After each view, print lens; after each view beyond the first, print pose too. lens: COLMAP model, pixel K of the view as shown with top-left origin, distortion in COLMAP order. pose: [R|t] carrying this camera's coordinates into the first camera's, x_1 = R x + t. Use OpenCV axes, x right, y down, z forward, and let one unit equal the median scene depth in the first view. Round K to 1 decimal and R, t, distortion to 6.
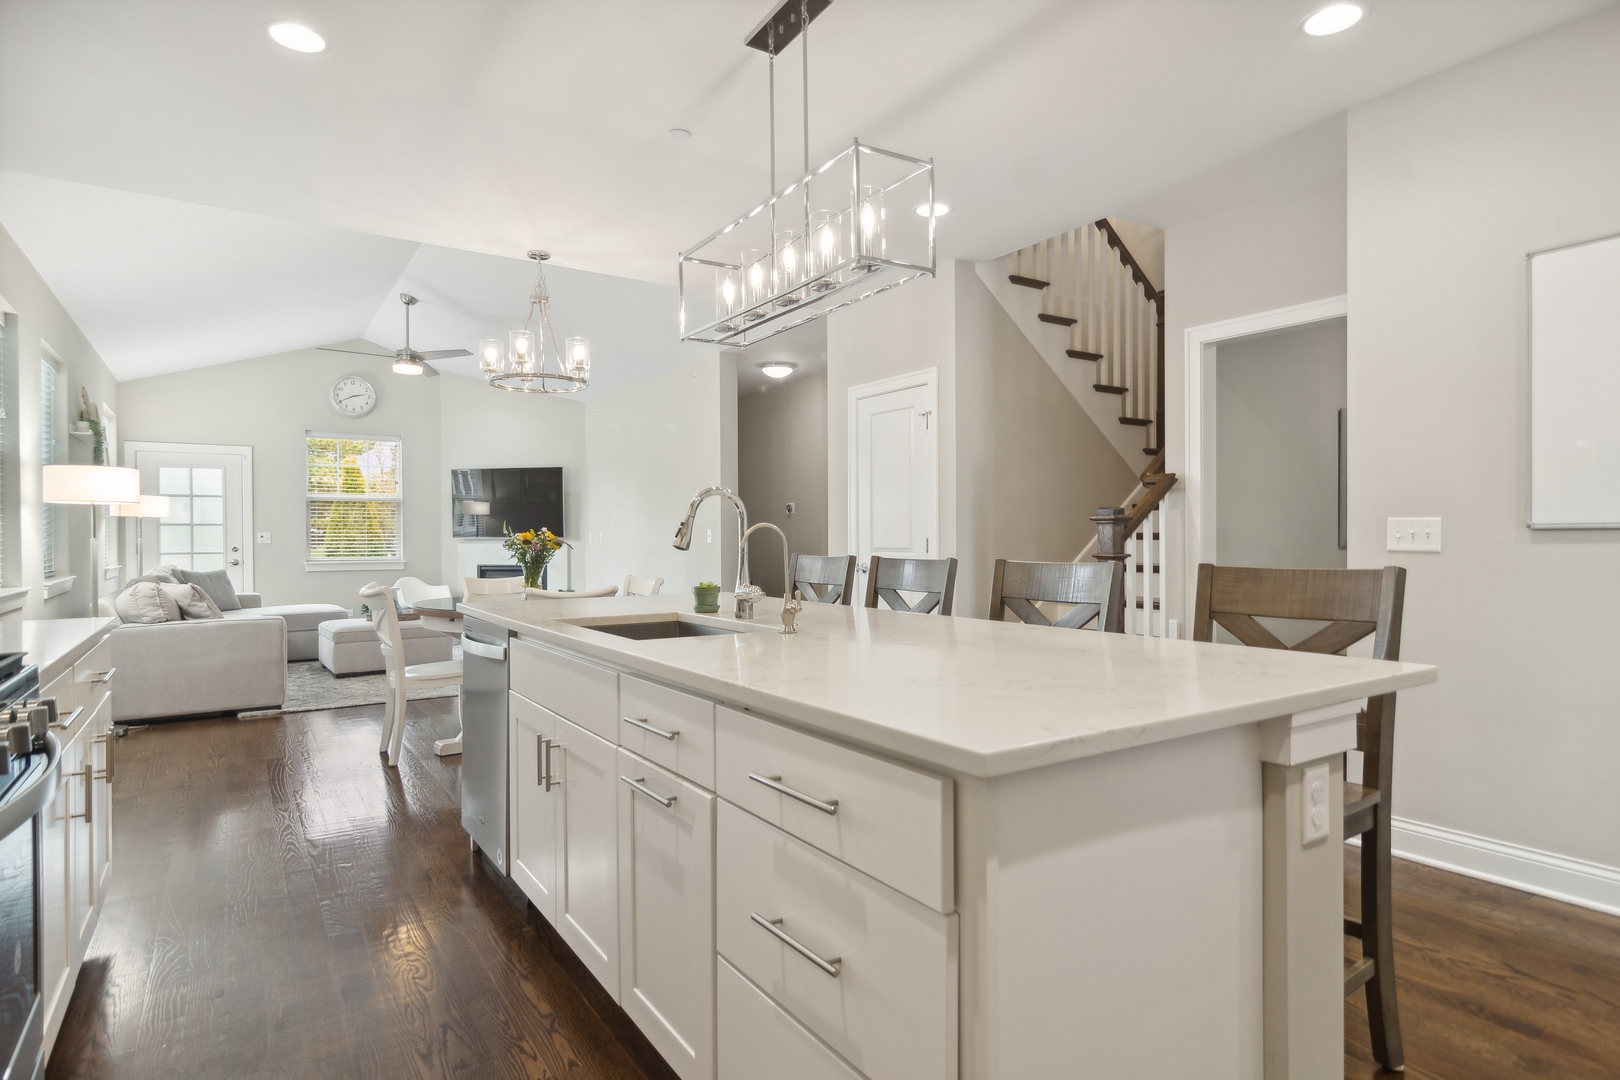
lens RADIAL K [[876.9, 0, 811.0], [0, 876.9, 549.6], [0, 0, 1]] dist [0.003702, 0.000302]
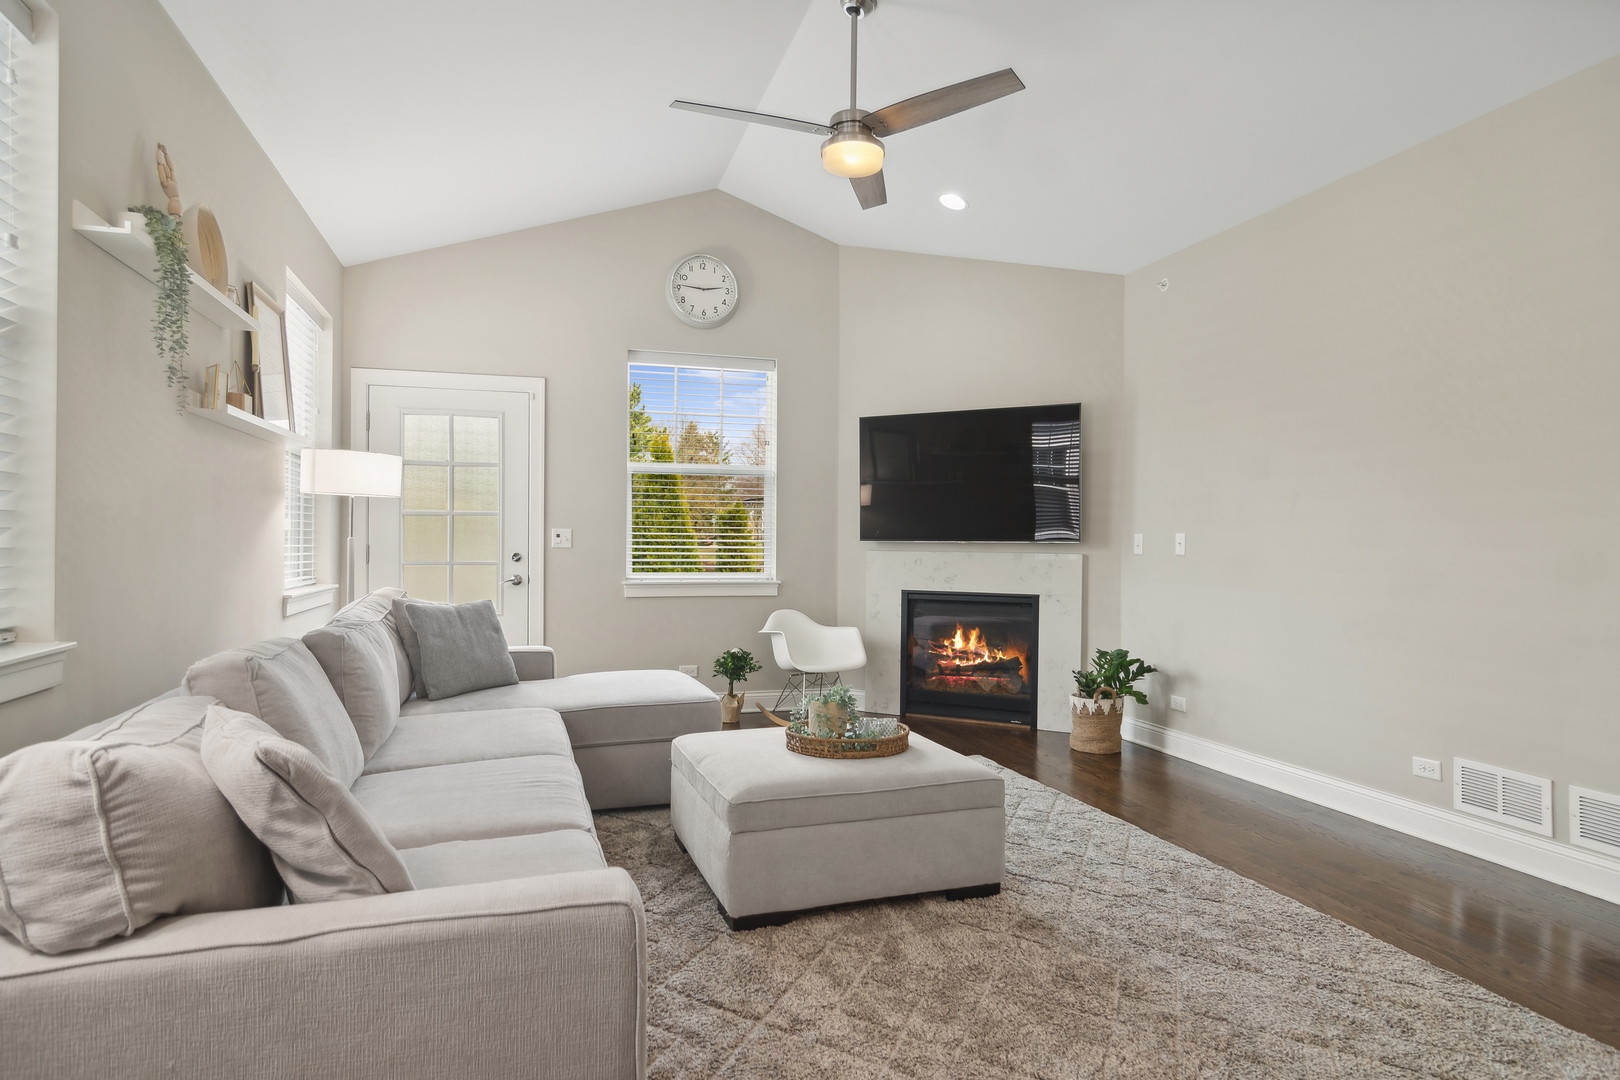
lens RADIAL K [[911.6, 0, 810.0], [0, 911.6, 540.0], [0, 0, 1]] dist [0.016390, -0.000178]
pose [[0.958558, 0.007226, -0.284805, -0.674114], [-0.012043, 0.999812, -0.015166, -0.011211], [0.284642, 0.017968, 0.958465, 1.076775]]
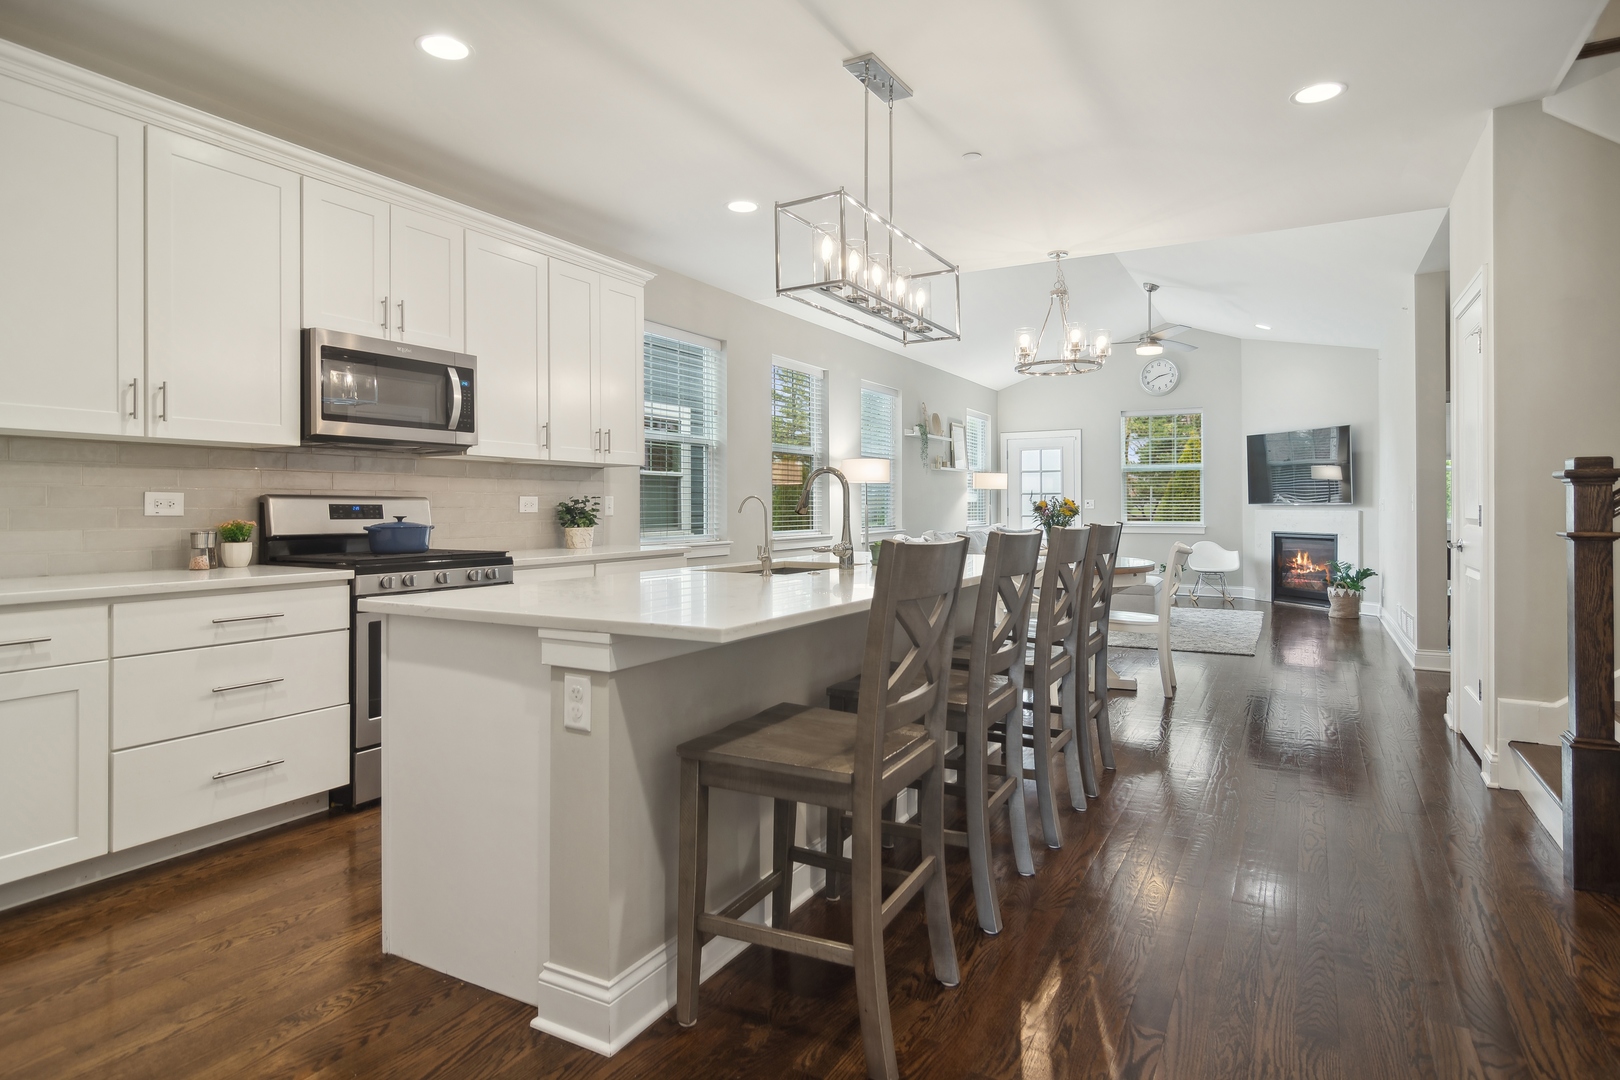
lens RADIAL K [[894.9, 0, 816.5], [0, 894.9, 505.2], [0, 0, 1]] dist [-0.000775, -0.000444]
pose [[0.468338, 0.001091, -0.883549, 0.643121], [-0.011476, 0.999922, -0.004849, -0.004446], [0.883475, 0.012410, 0.468315, 0.218394]]
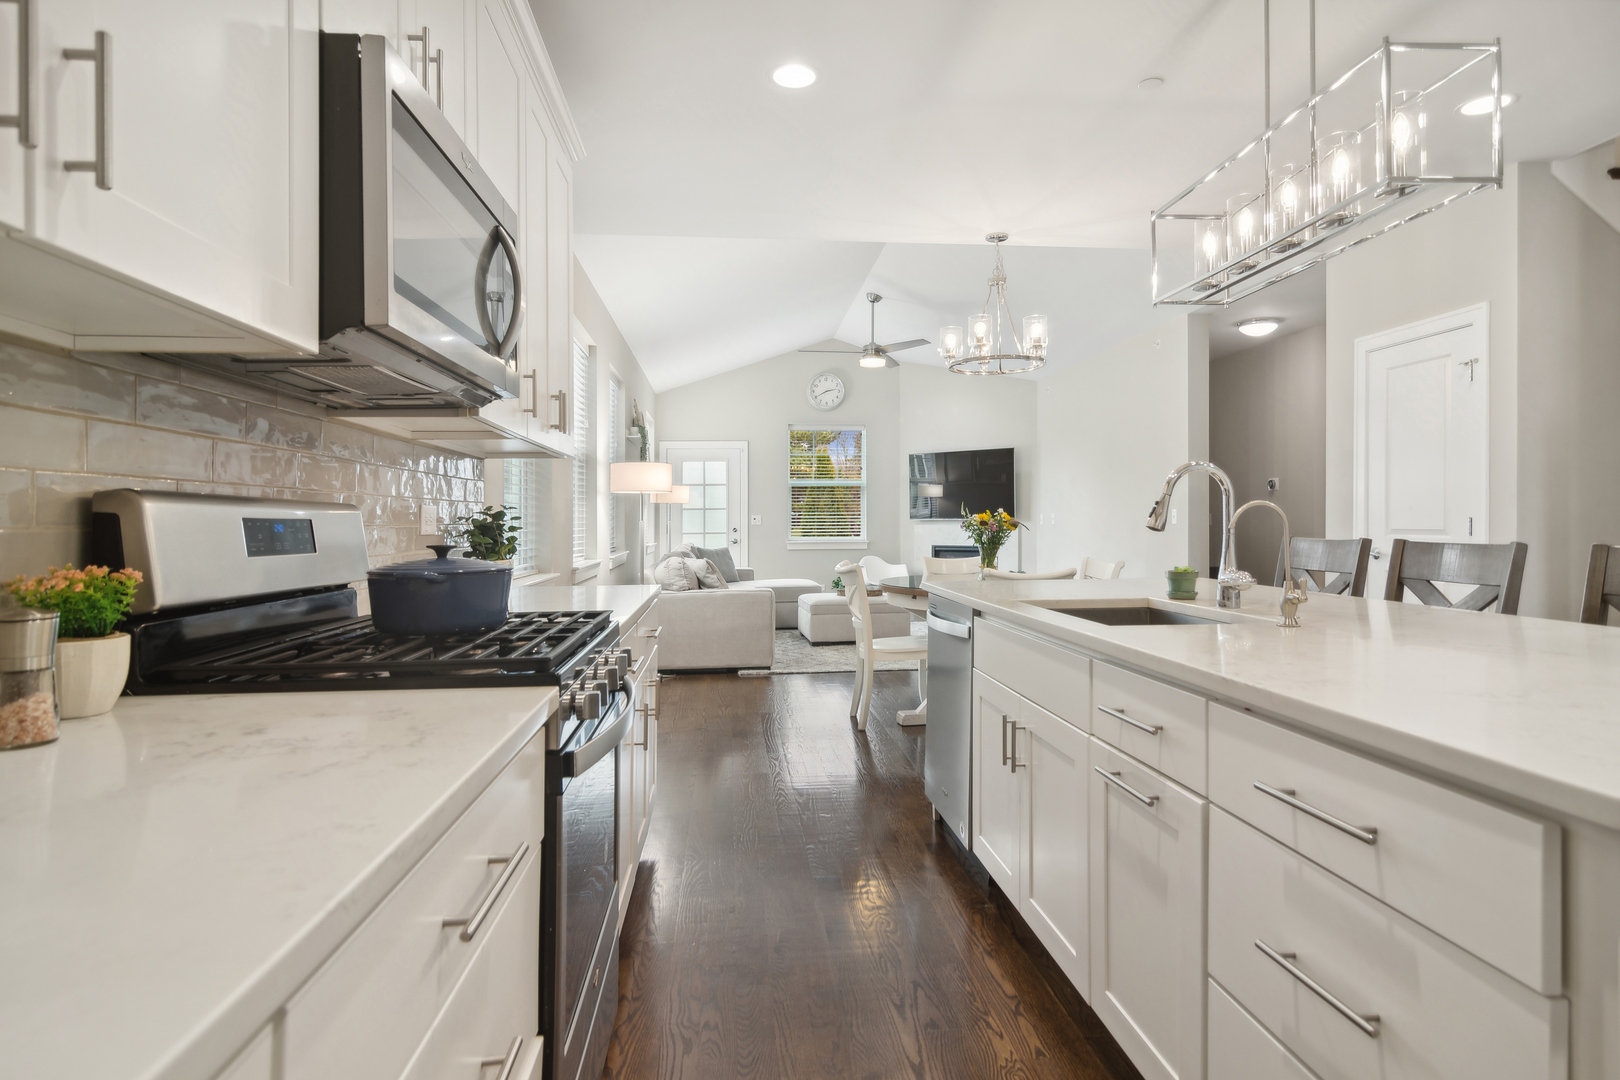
lens RADIAL K [[895.0, 0, 821.1], [0, 895.0, 532.8], [0, 0, 1]] dist [0.010167, -0.001960]
pose [[0.887704, 0.002862, -0.460405, -0.020284], [-0.001913, 0.999995, 0.002528, 0.000498], [0.460410, -0.001363, 0.887705, -0.004643]]
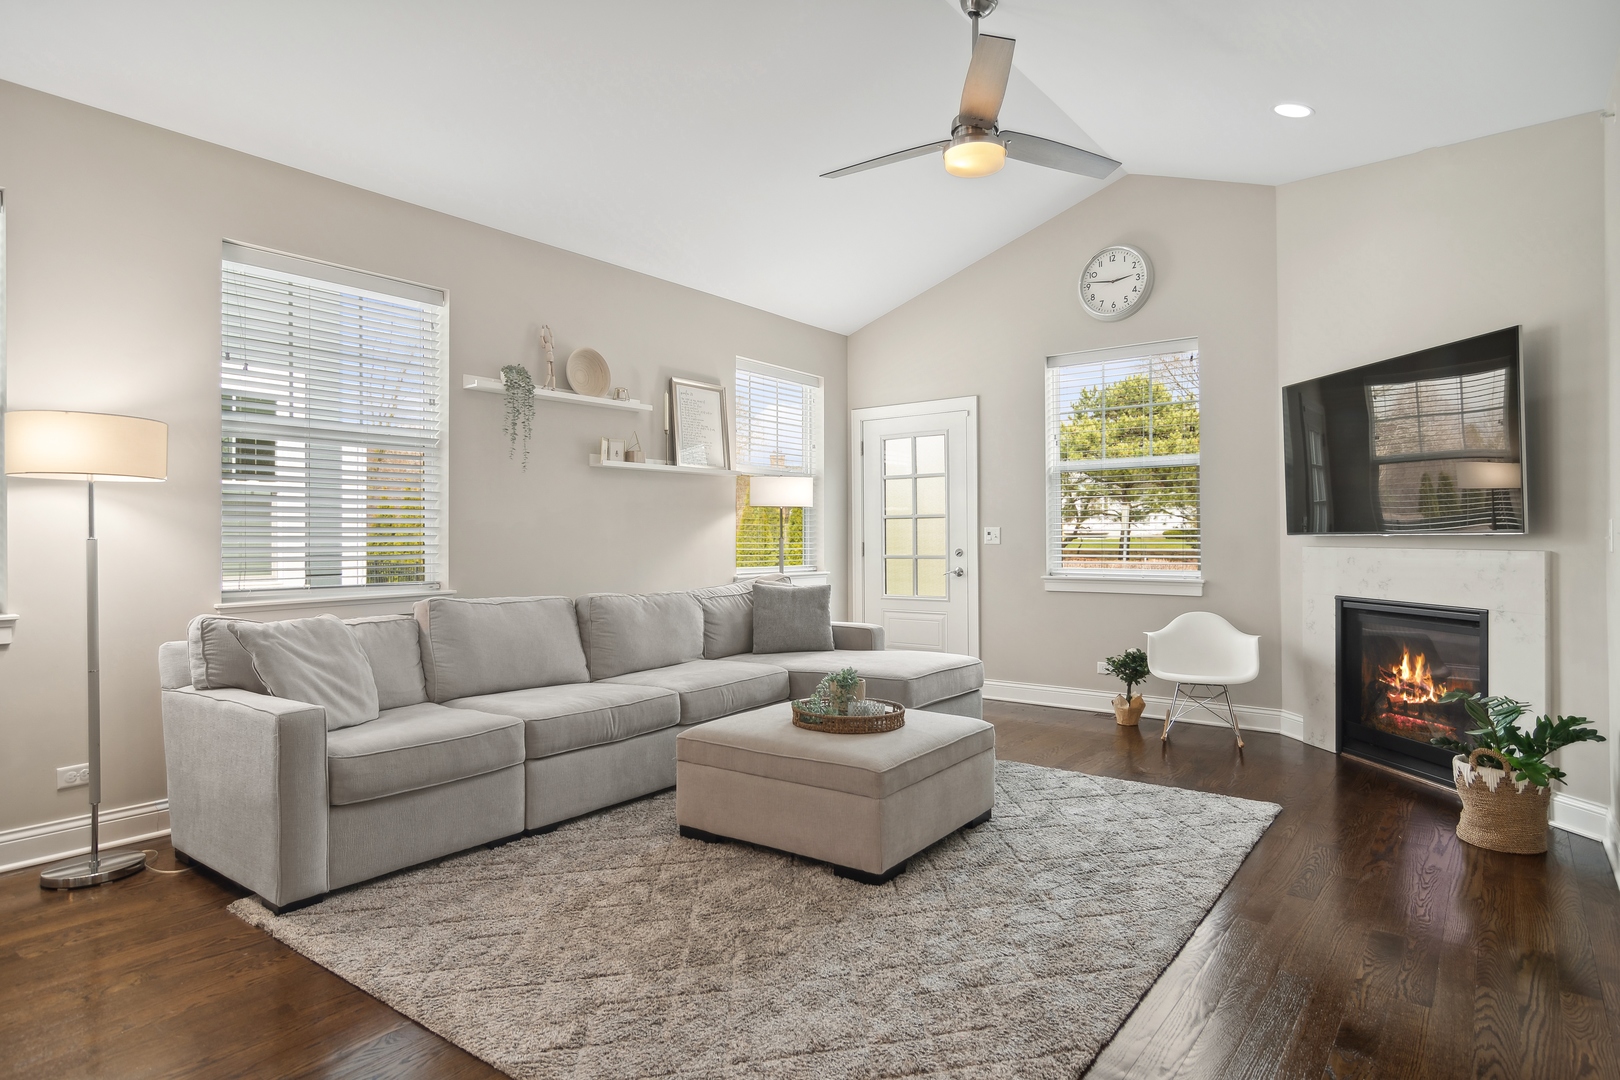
lens RADIAL K [[895.0, 0, 821.1], [0, 895.0, 532.8], [0, 0, 1]] dist [0.010167, -0.001960]
pose [[0.330285, -0.002344, -0.943878, -0.105403], [-0.012865, 0.999893, -0.006985, -0.020838], [0.943794, 0.014450, 0.330219, 1.507159]]
